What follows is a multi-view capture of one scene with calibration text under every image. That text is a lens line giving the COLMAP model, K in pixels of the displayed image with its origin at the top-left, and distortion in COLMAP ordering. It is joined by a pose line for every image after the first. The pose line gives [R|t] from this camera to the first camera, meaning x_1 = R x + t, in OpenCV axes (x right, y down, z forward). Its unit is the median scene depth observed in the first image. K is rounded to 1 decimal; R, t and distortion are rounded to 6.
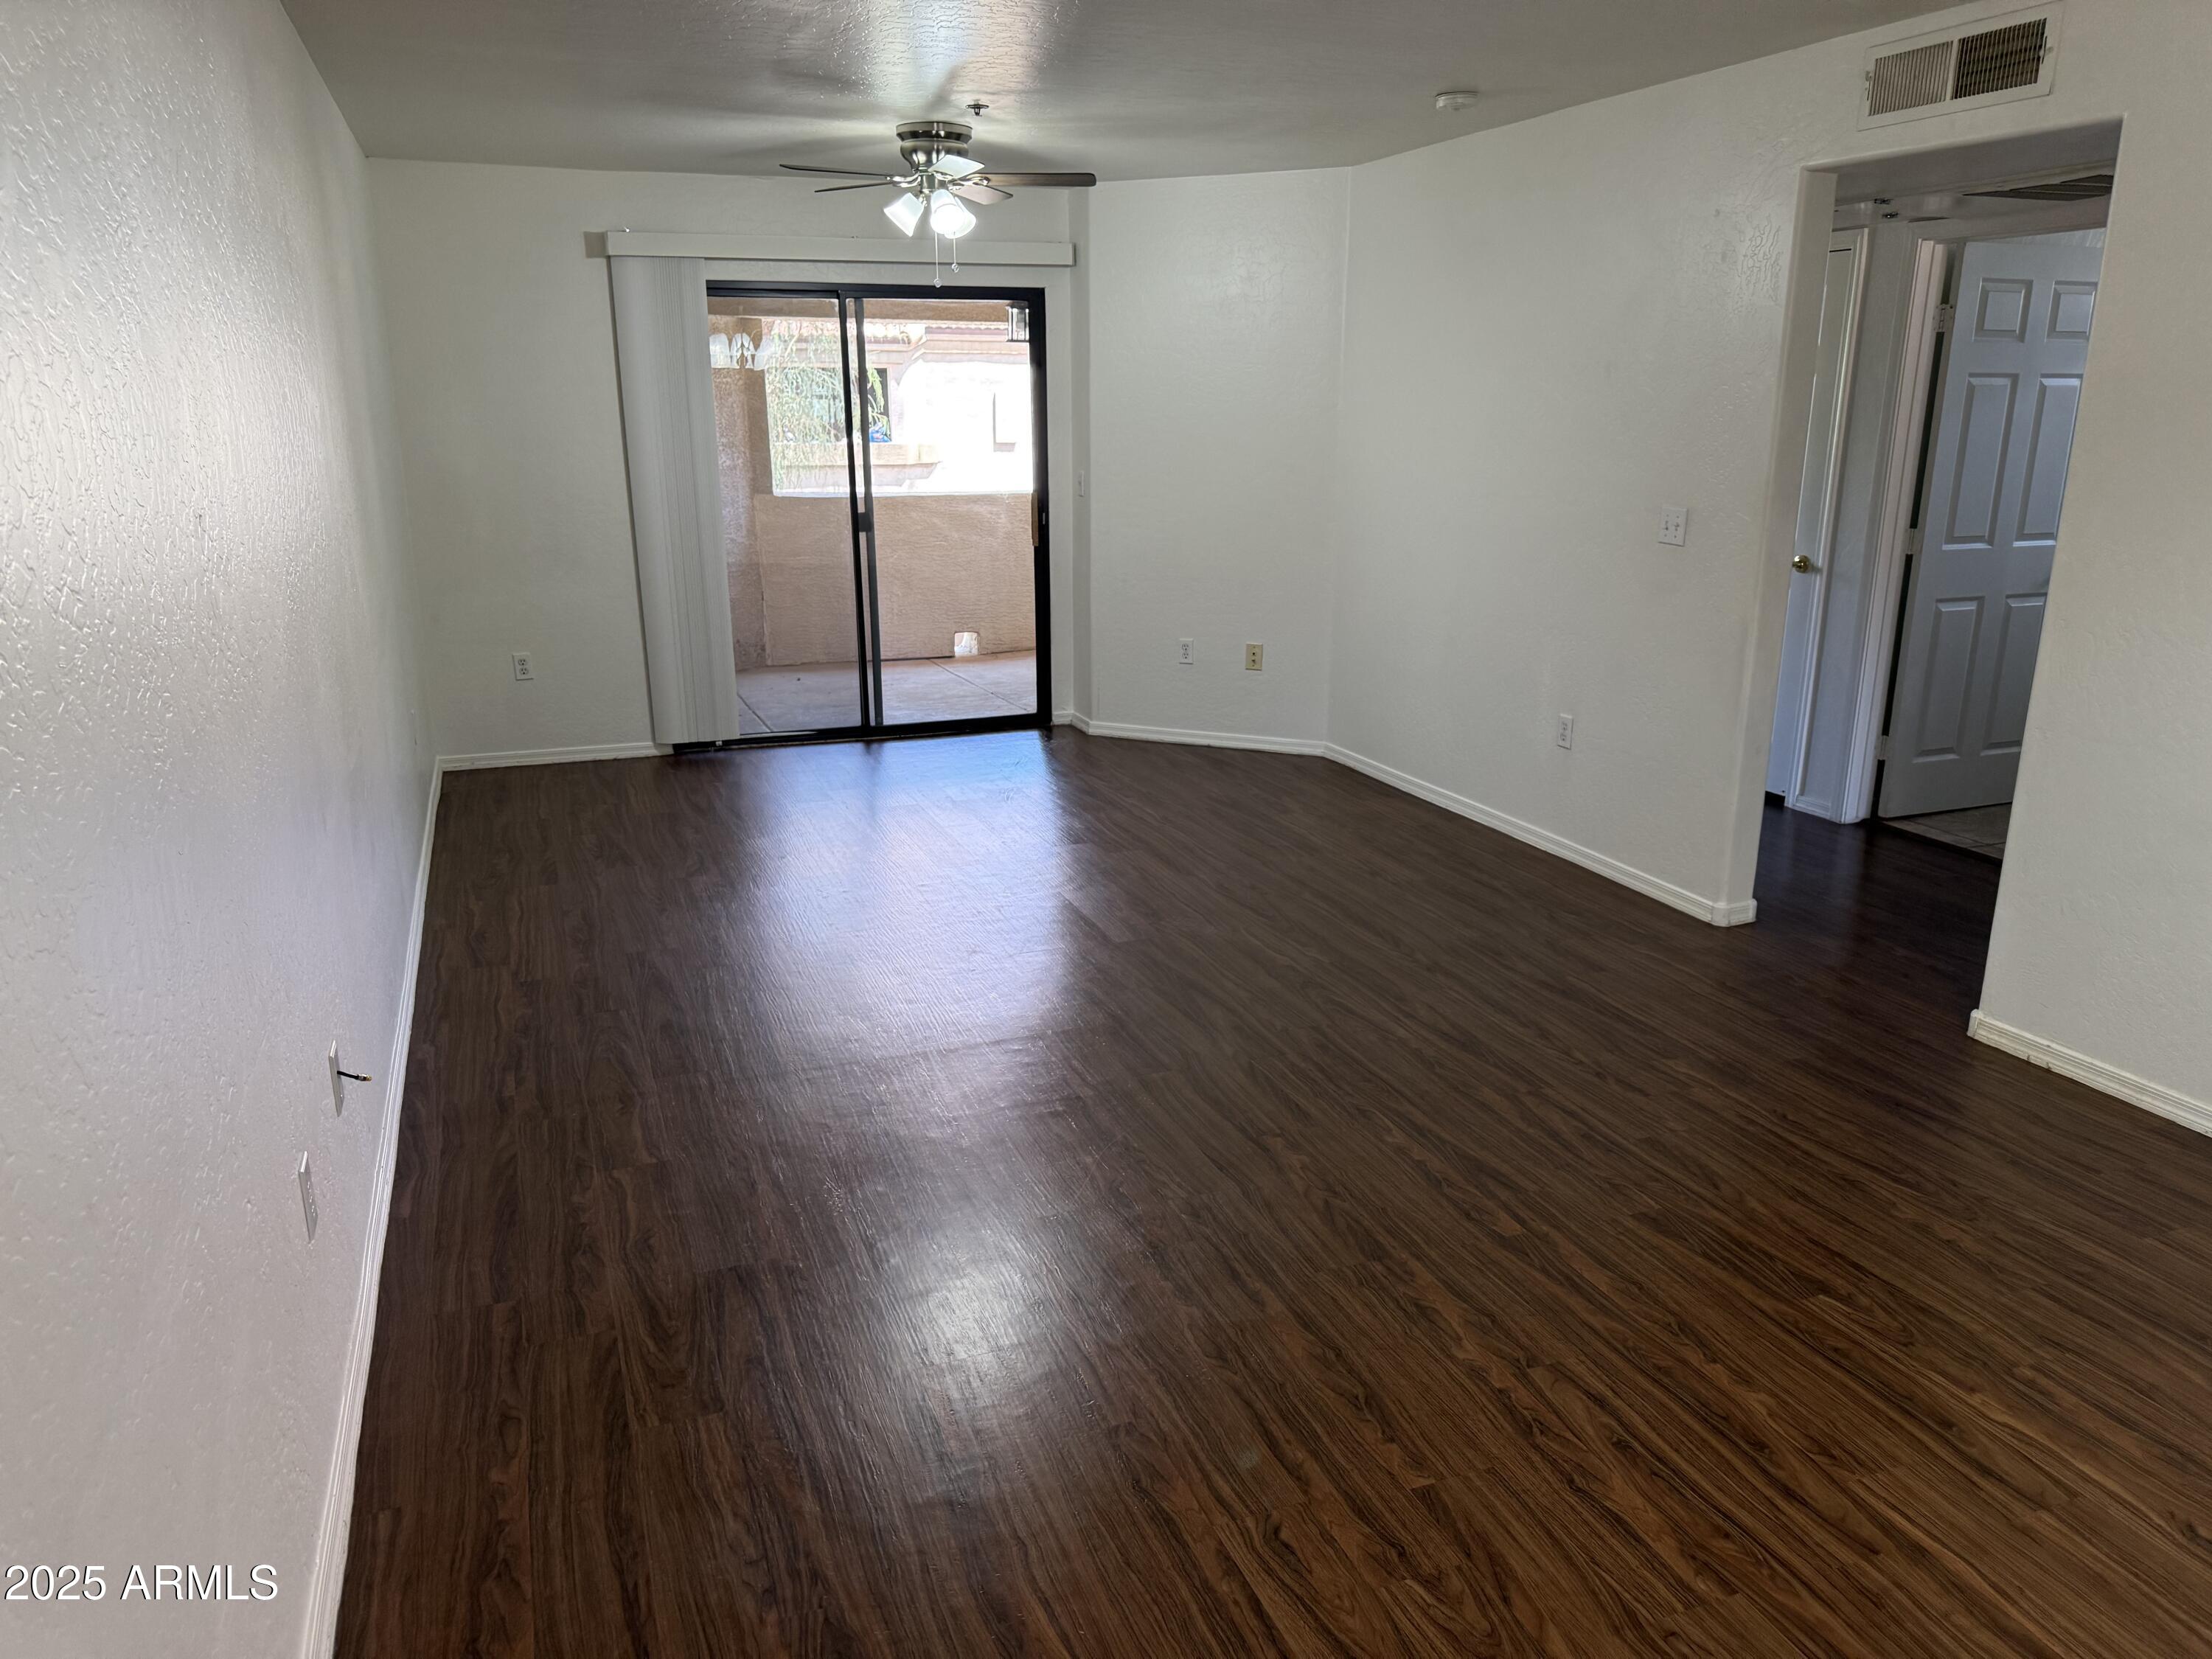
lens RADIAL K [[1530.0, 0, 1106.0], [0, 1530.0, 829.5], [0, 0, 1]] dist [-0.002776, -0.013048]
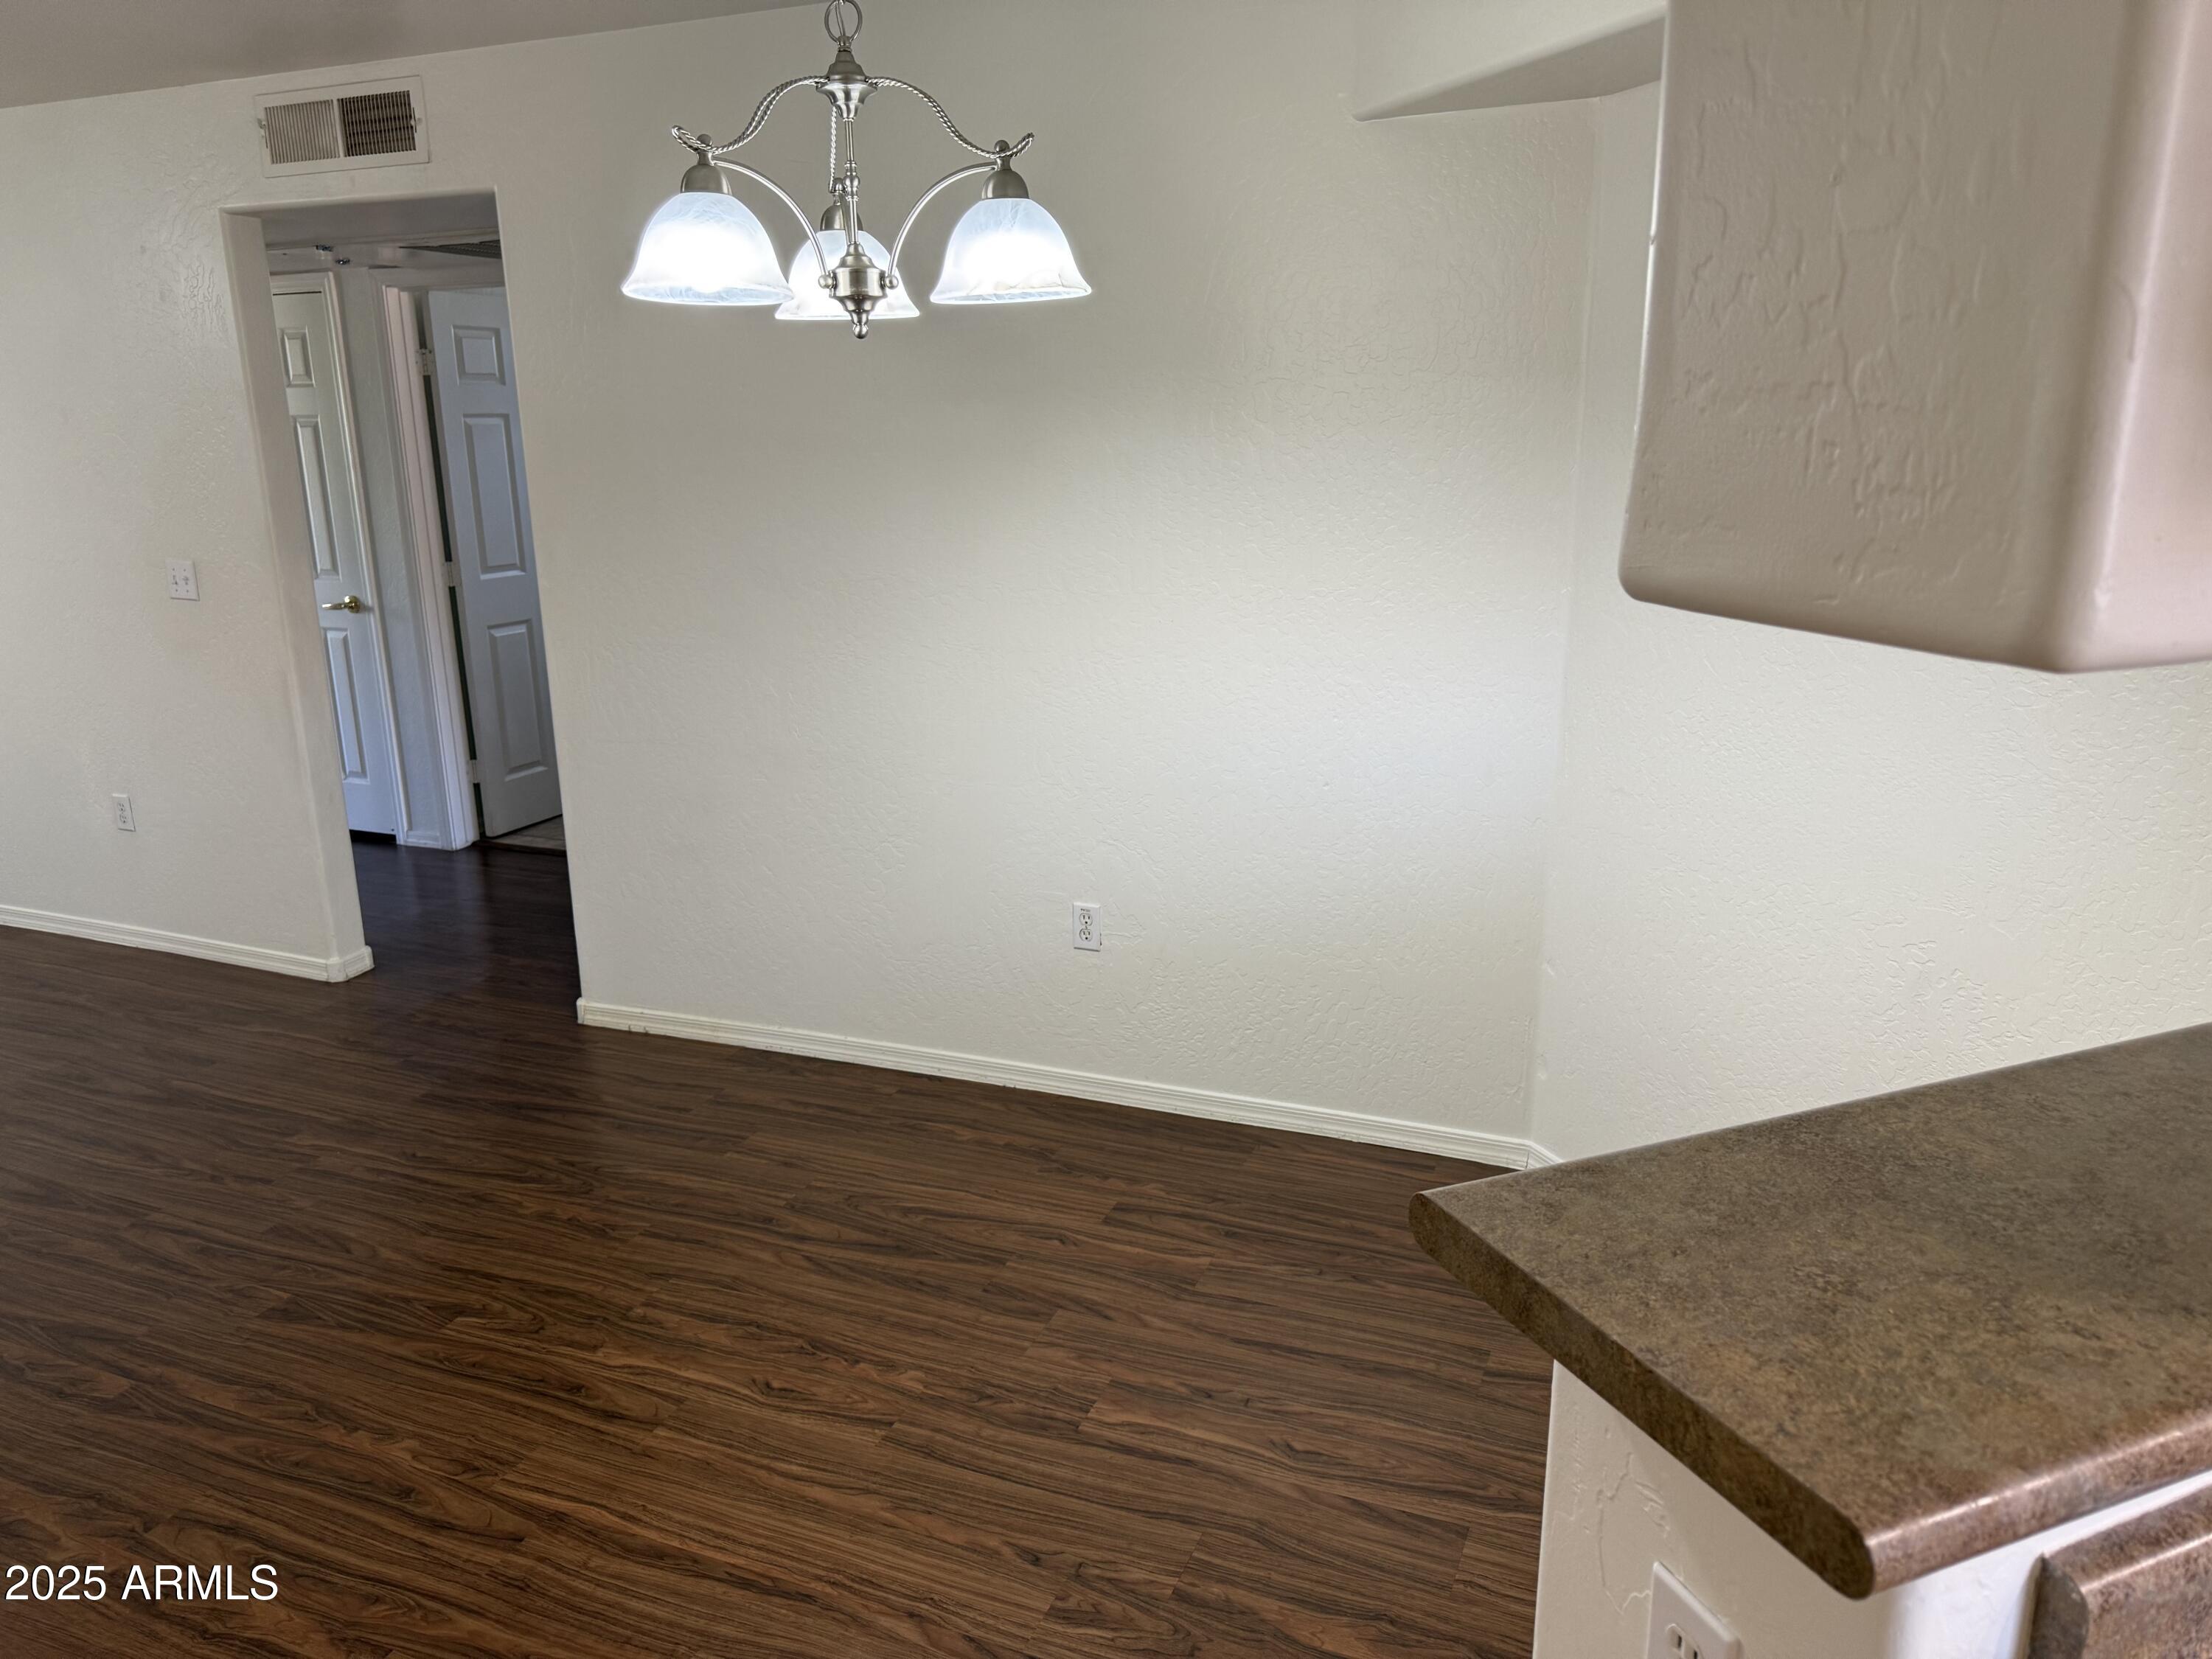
lens RADIAL K [[1539.0, 0, 1106.0], [0, 1539.0, 829.5], [0, 0, 1]] dist [-0.017428, -0.002360]
pose [[0.673999, -0.193460, 0.712951, 0.080272], [0.207385, 0.975841, 0.068742, 0.004286], [-0.709026, 0.101523, 0.697837, -0.050736]]
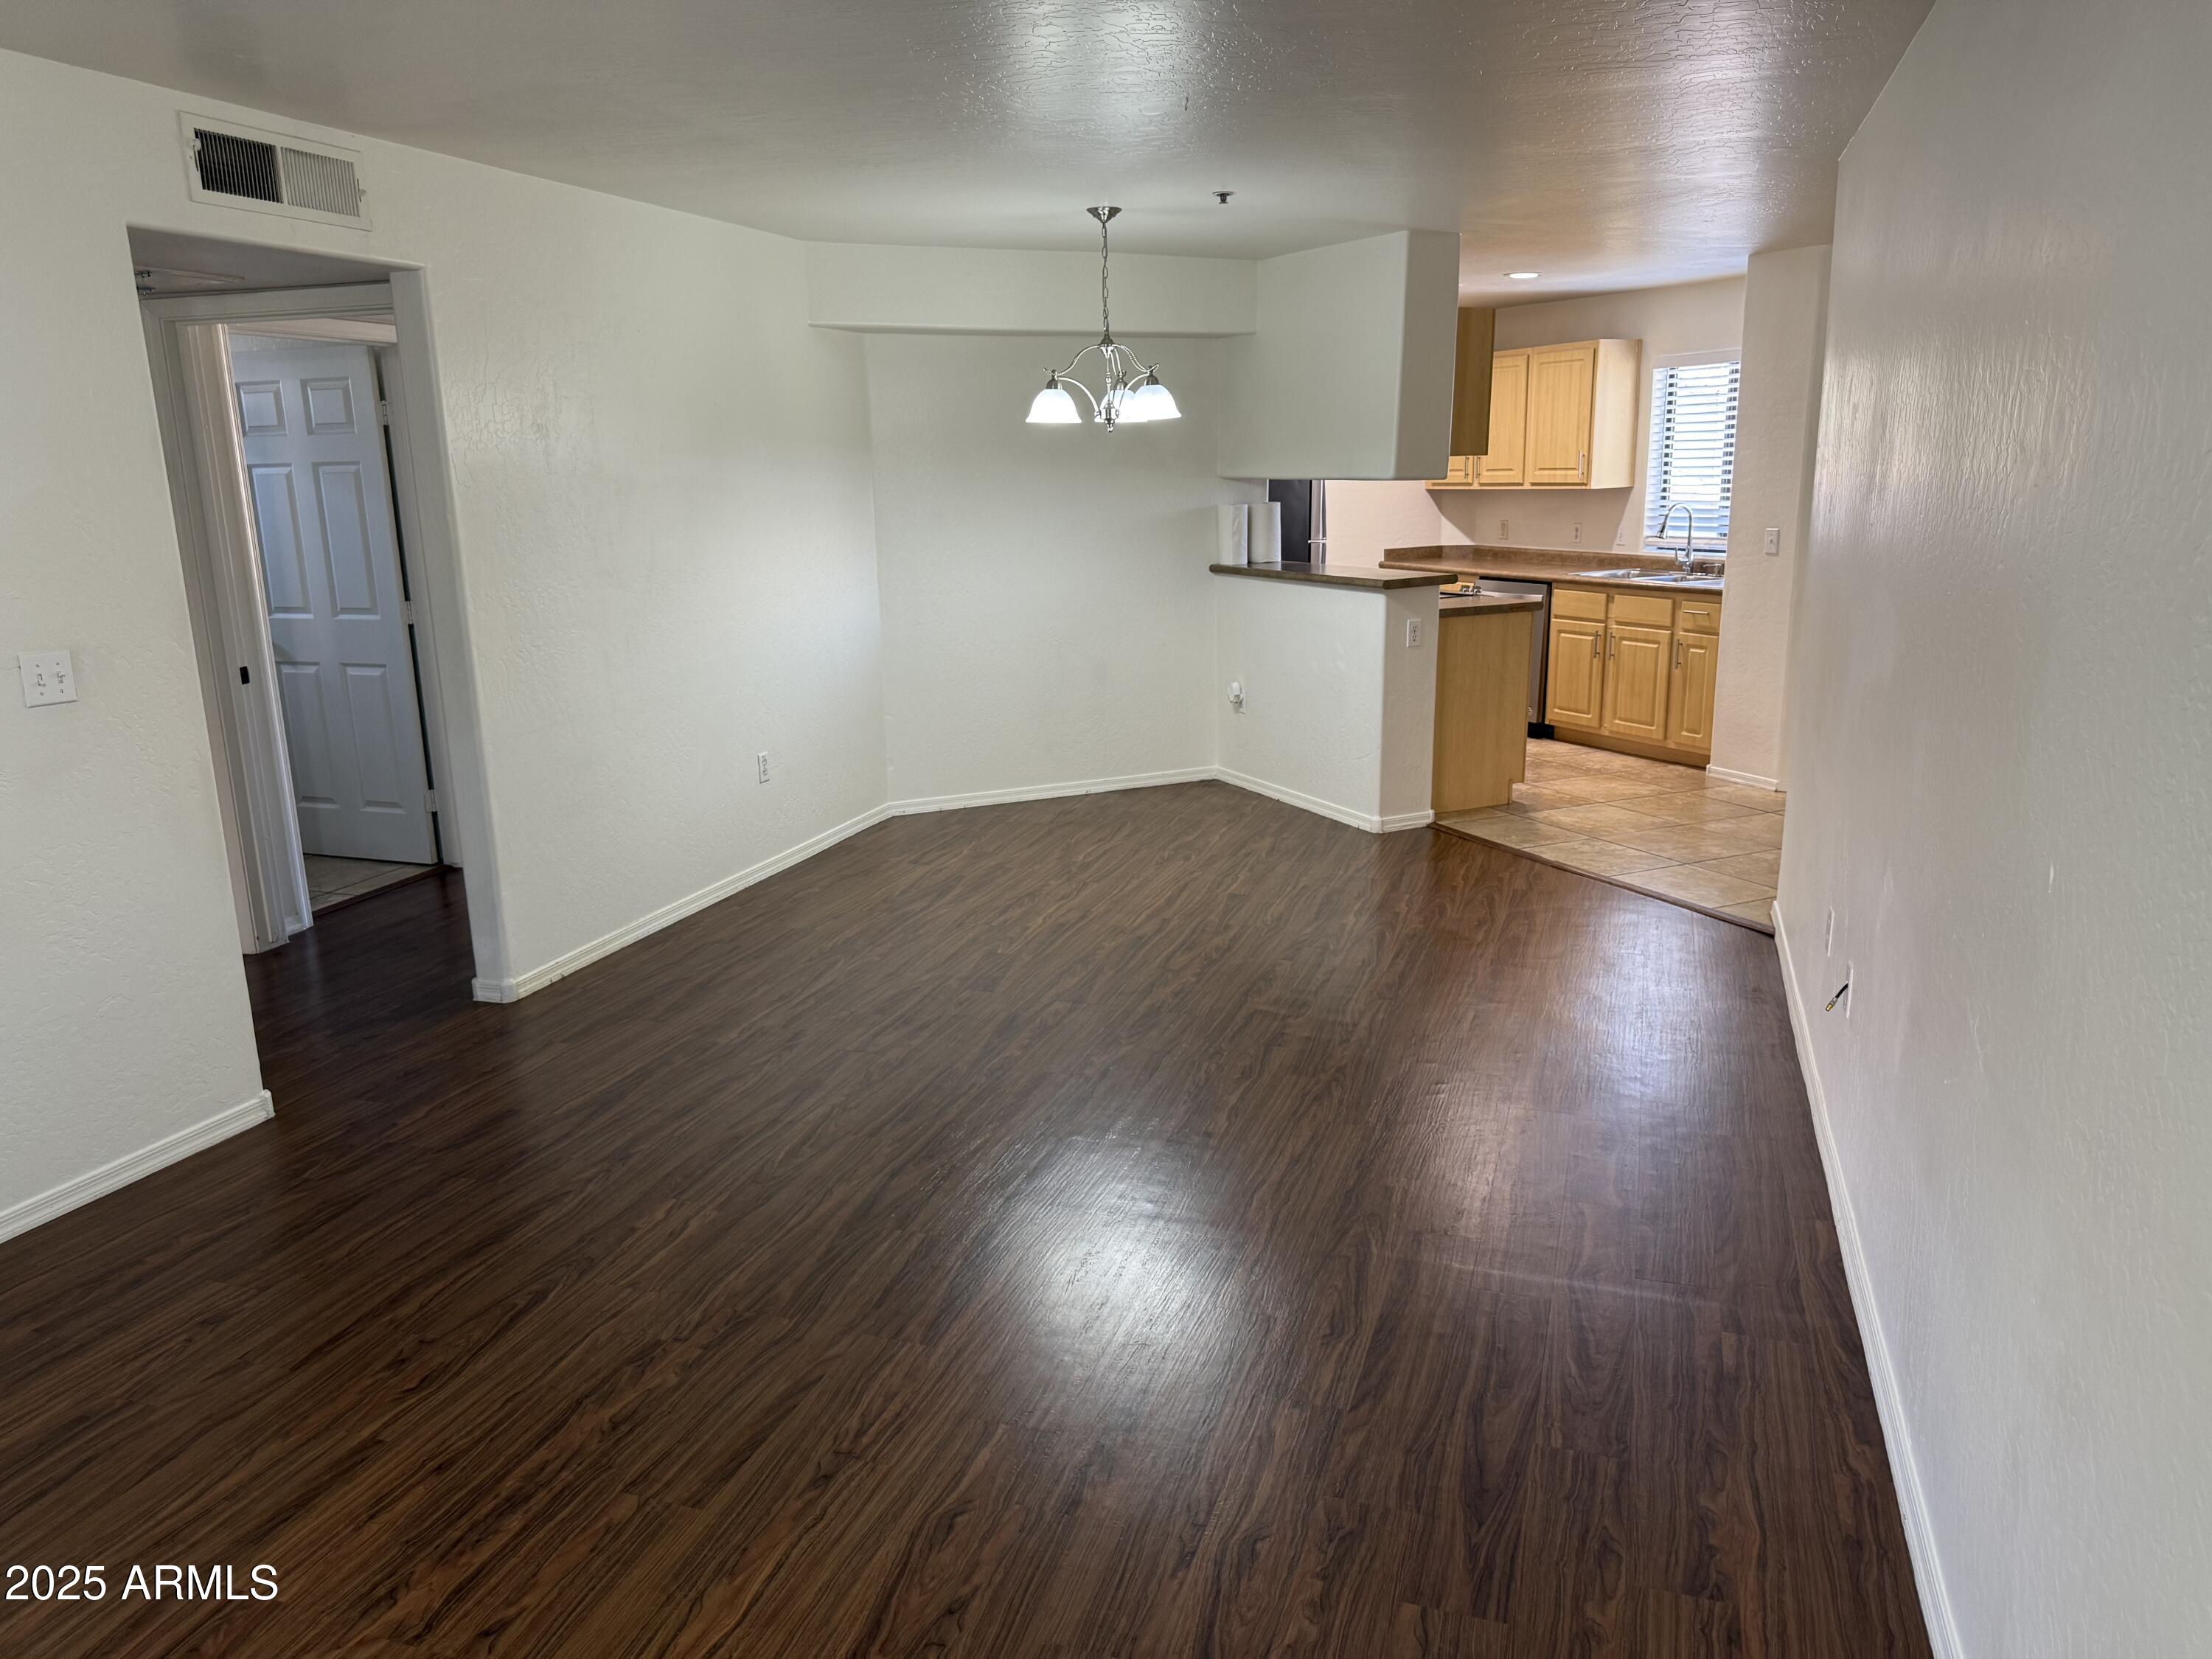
lens RADIAL K [[1565.2, 0, 1106.0], [0, 1565.2, 829.5], [0, 0, 1]] dist [0.116059, -0.235408]
pose [[-0.772256, -0.122487, 0.623392, -0.693775], [0.193623, 0.889181, 0.414570, -0.512303], [-0.605087, 0.440857, -0.662959, 1.833008]]
